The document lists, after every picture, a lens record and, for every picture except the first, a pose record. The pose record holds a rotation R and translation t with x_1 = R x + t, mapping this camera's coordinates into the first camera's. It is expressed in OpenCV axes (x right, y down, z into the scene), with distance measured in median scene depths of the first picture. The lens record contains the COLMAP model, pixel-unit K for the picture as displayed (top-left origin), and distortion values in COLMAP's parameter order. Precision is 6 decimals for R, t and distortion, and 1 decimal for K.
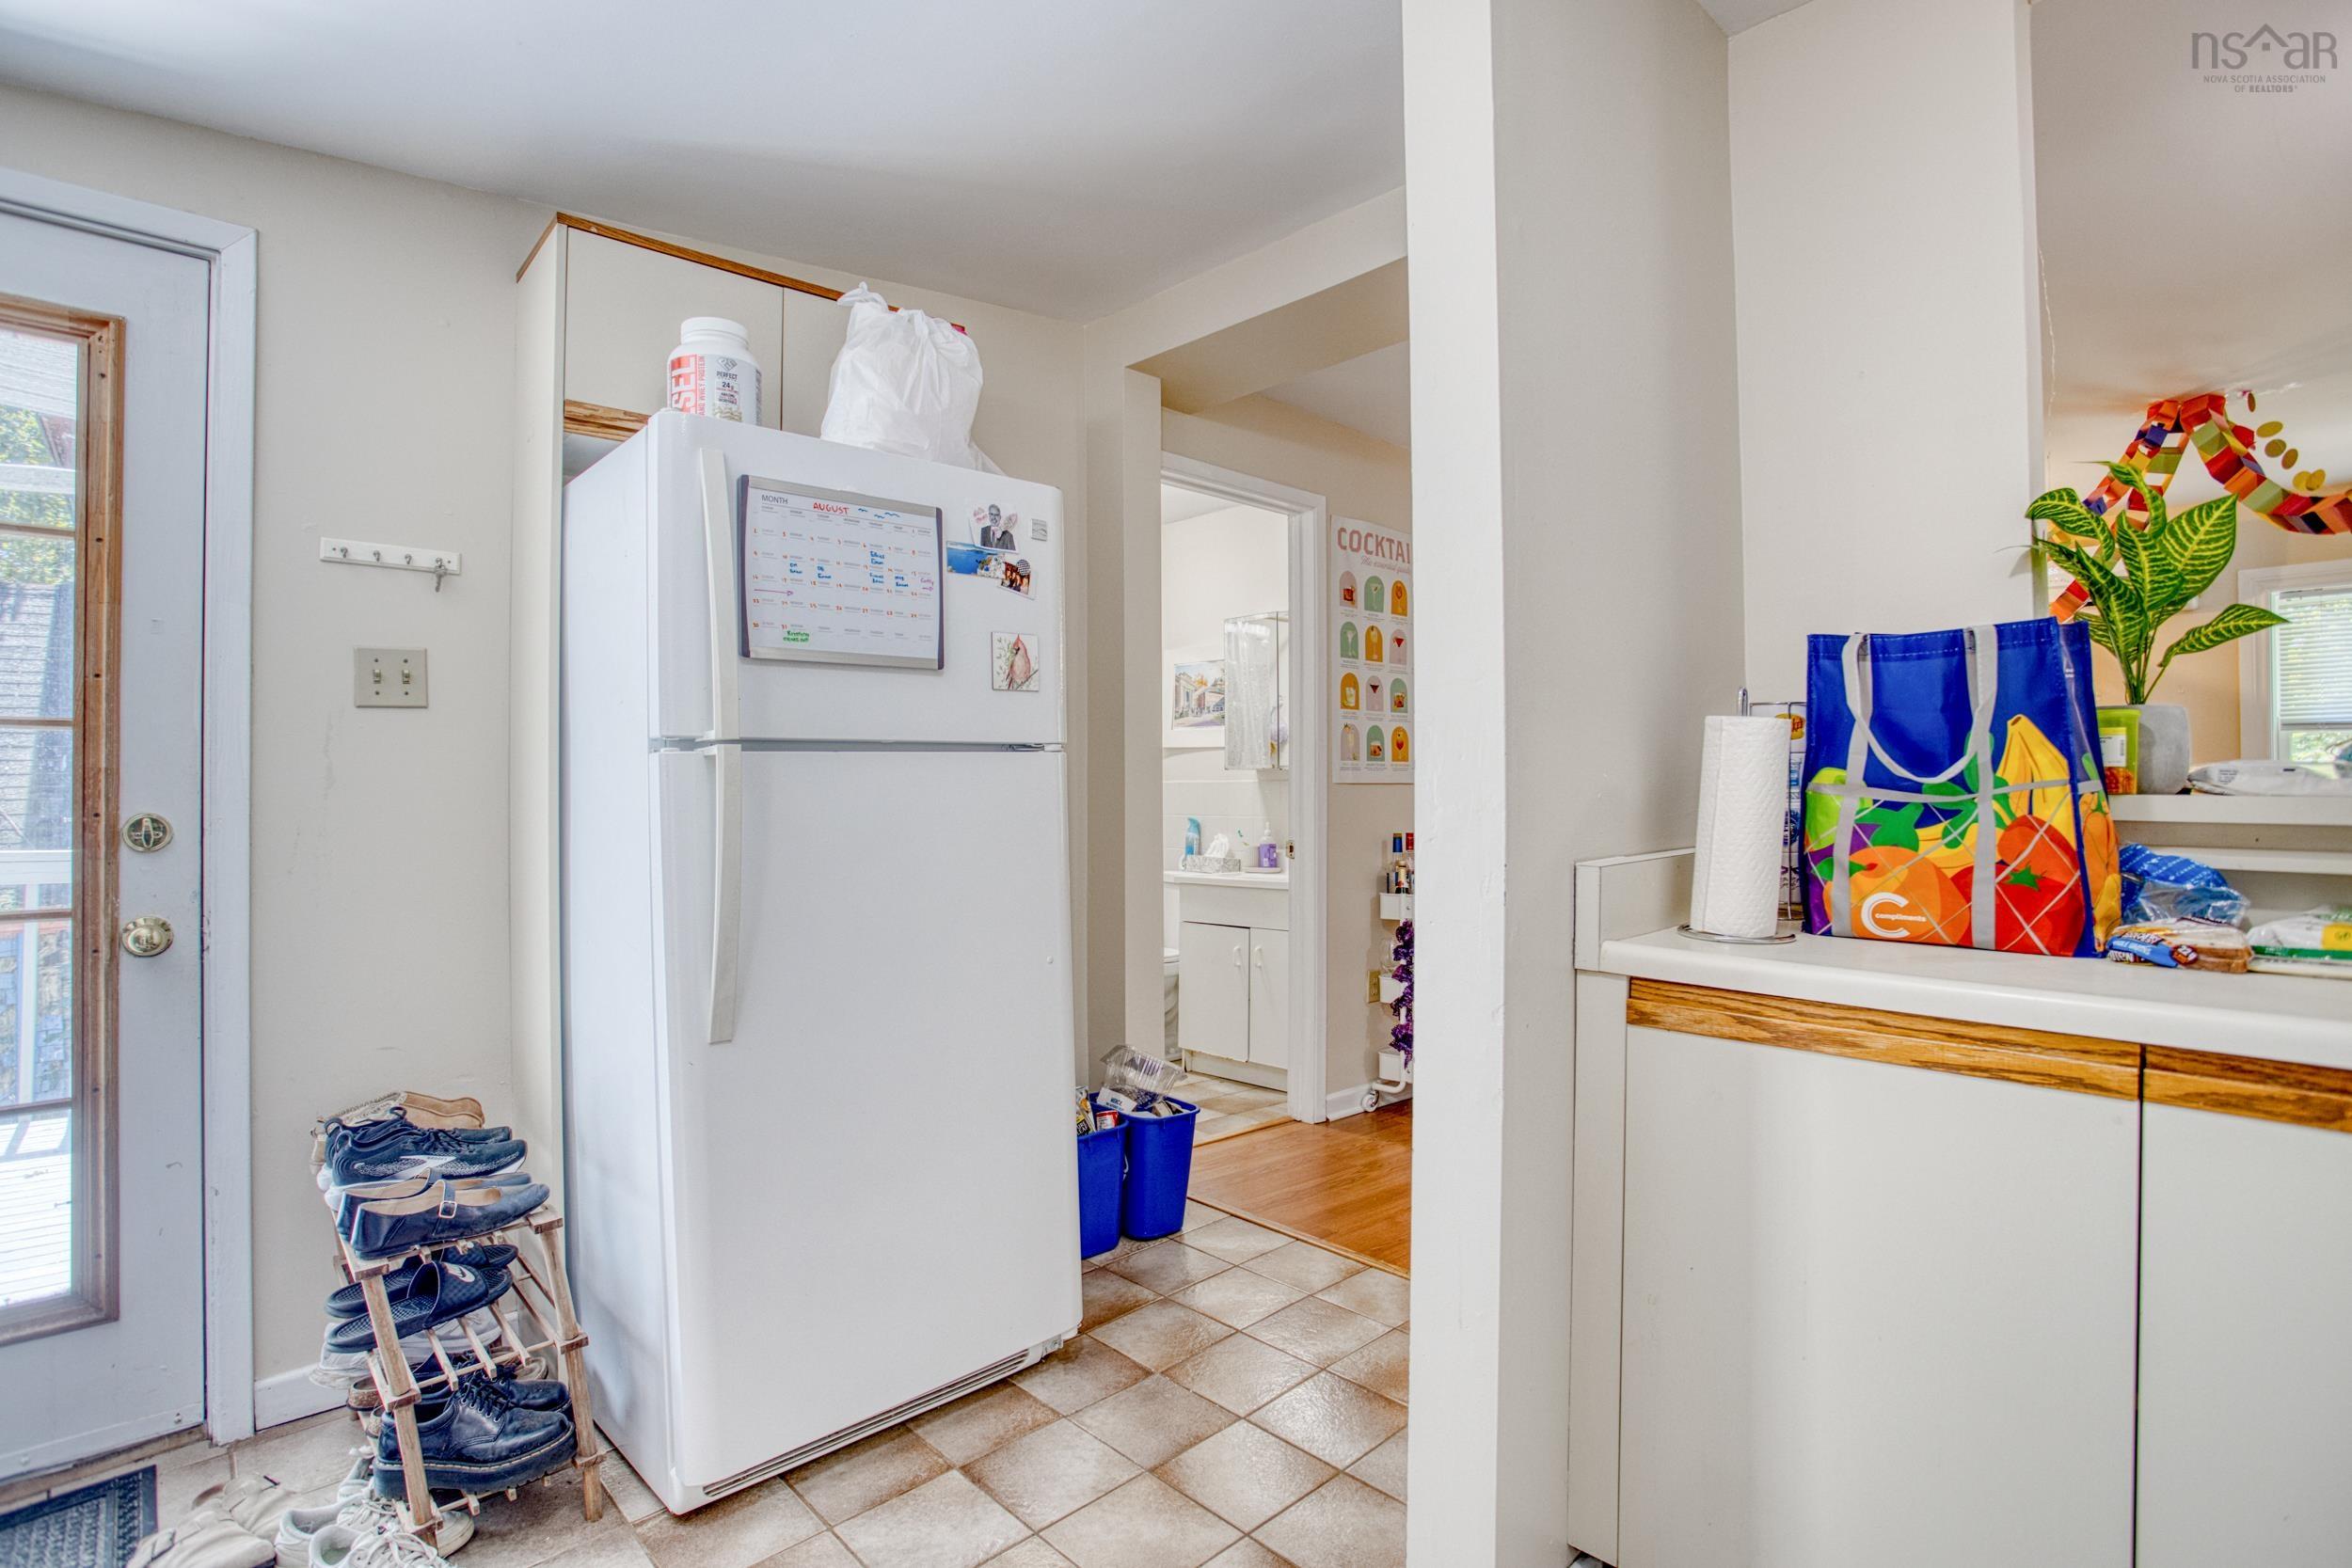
lens RADIAL K [[1131.9, 0, 1176.0], [0, 1131.9, 784.0], [0, 0, 1]] dist [-0.085069, 0.032385]
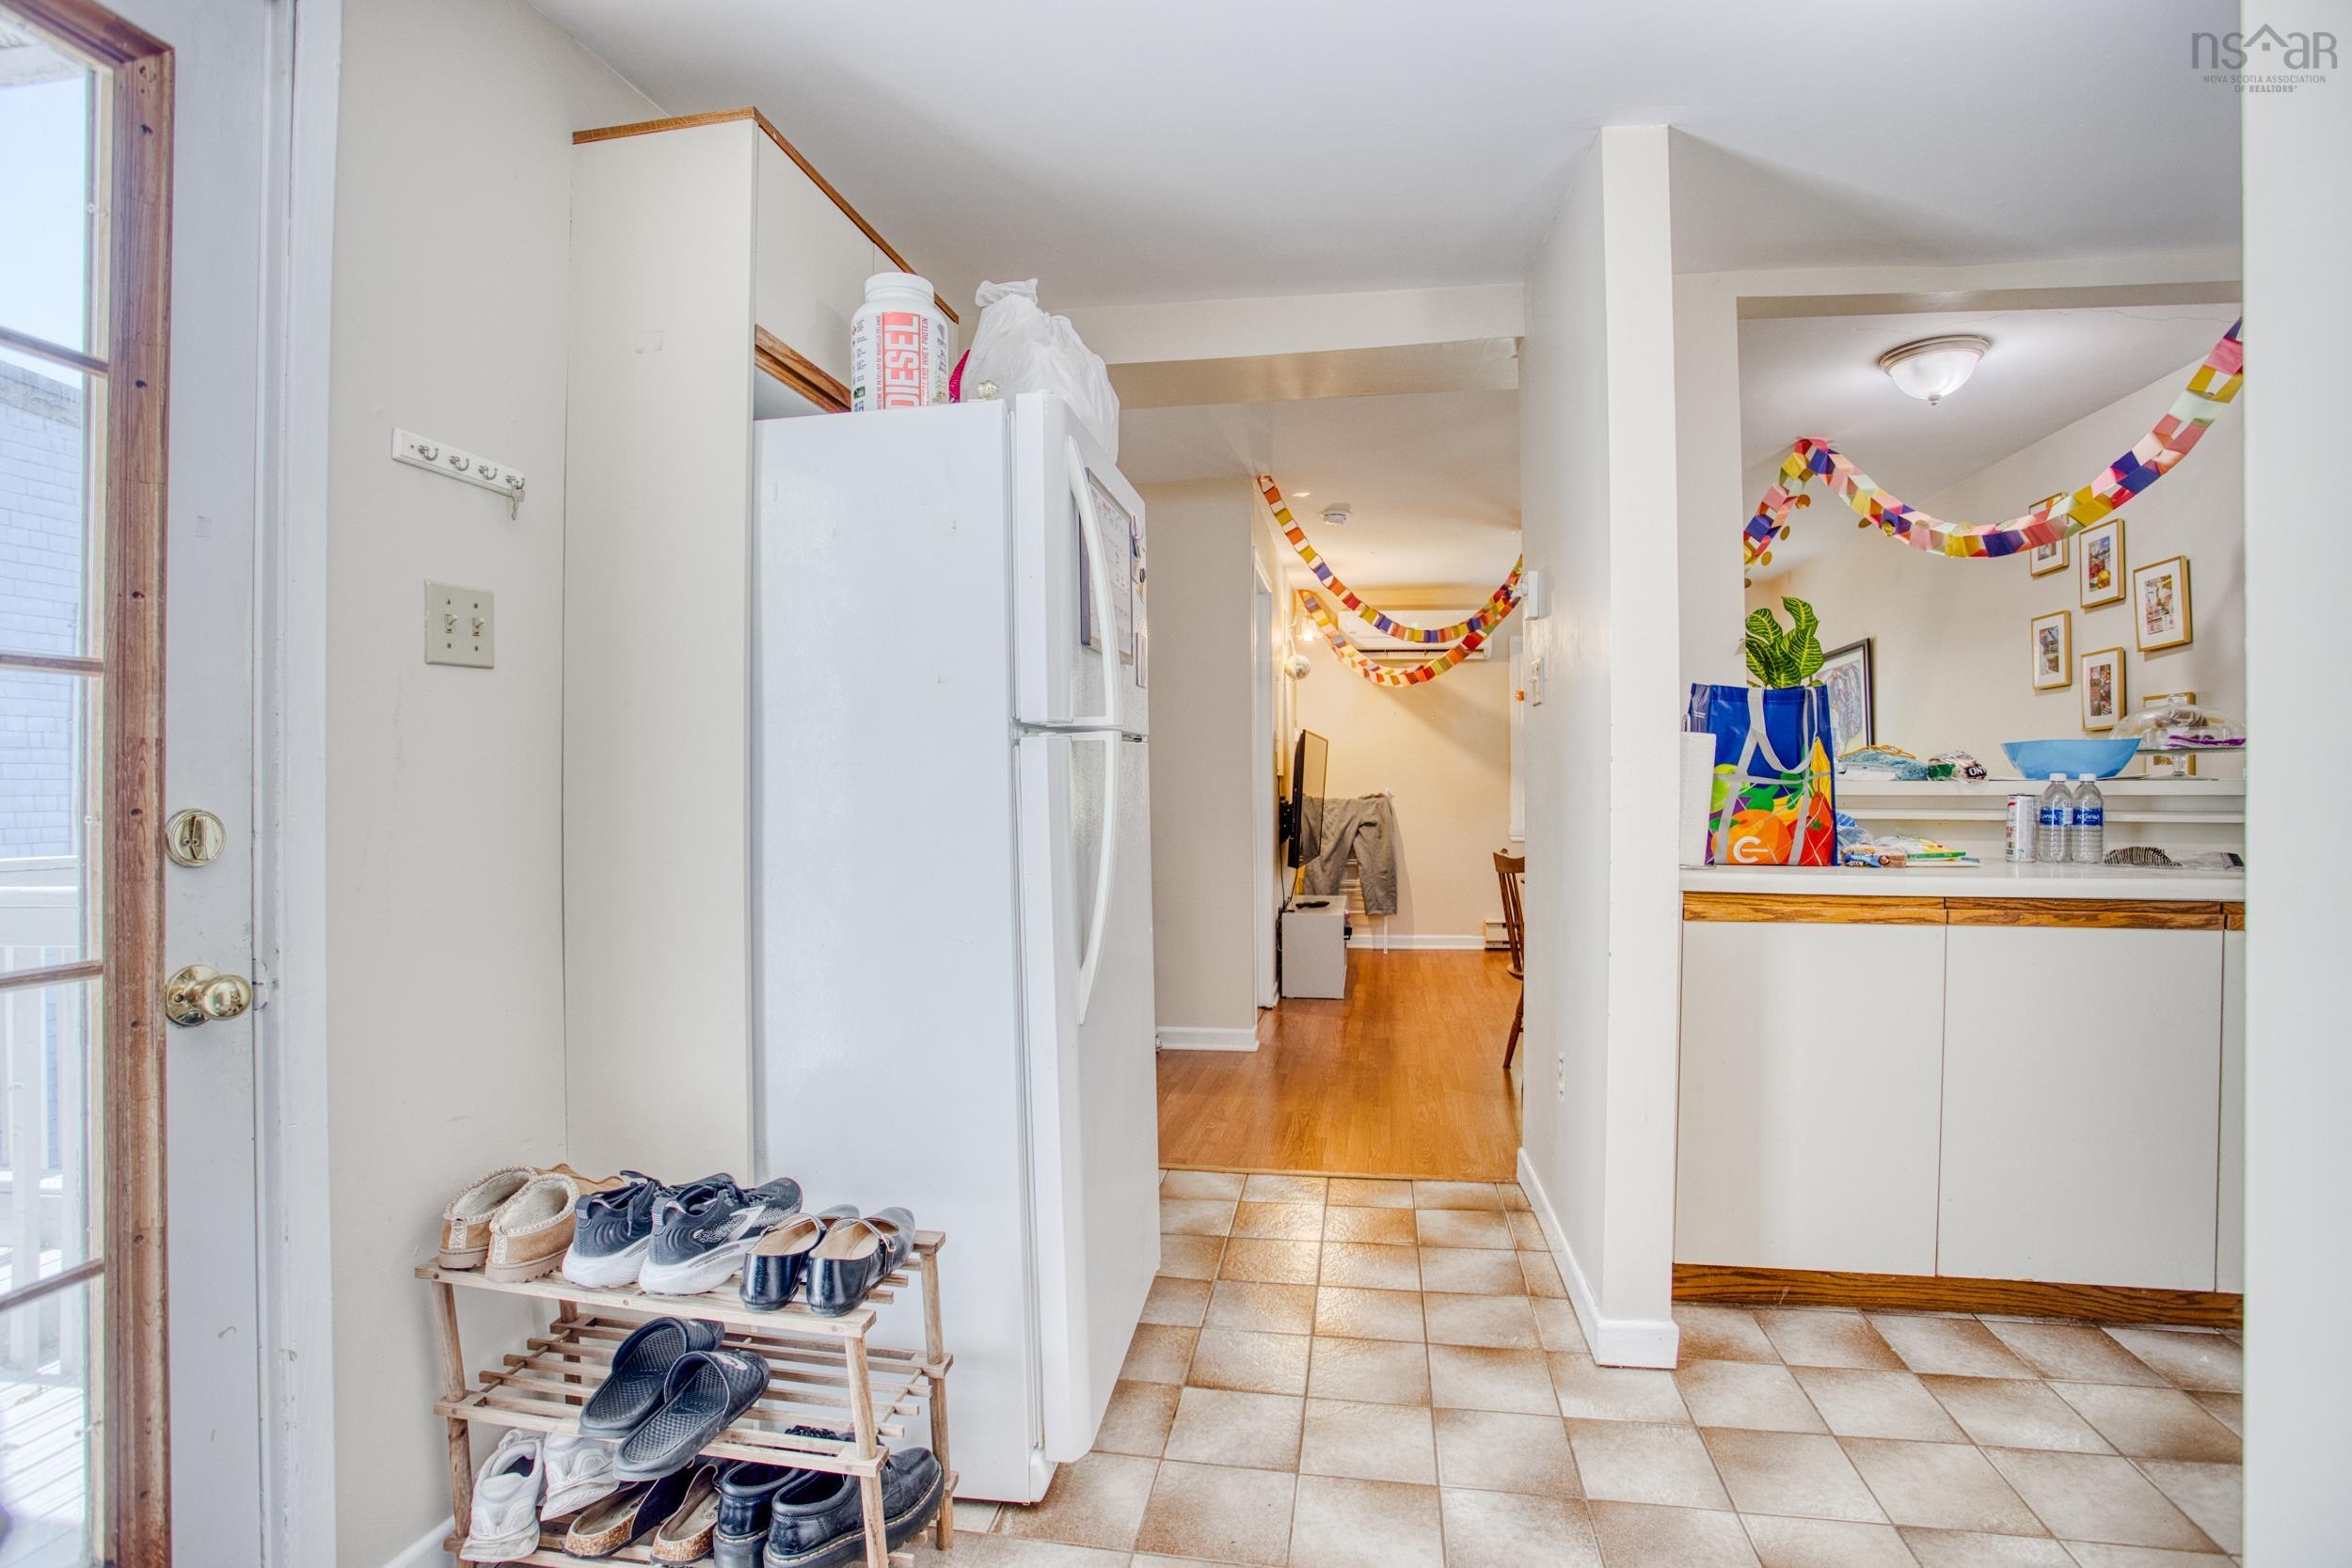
lens RADIAL K [[1131.9, 0, 1176.0], [0, 1131.9, 784.0], [0, 0, 1]] dist [-0.085069, 0.032385]
pose [[0.800804, -0.000952, 0.598925, -1.112448], [-0.002554, 0.999984, 0.005004, 0.009306], [-0.598921, -0.005537, 0.800789, 0.138647]]
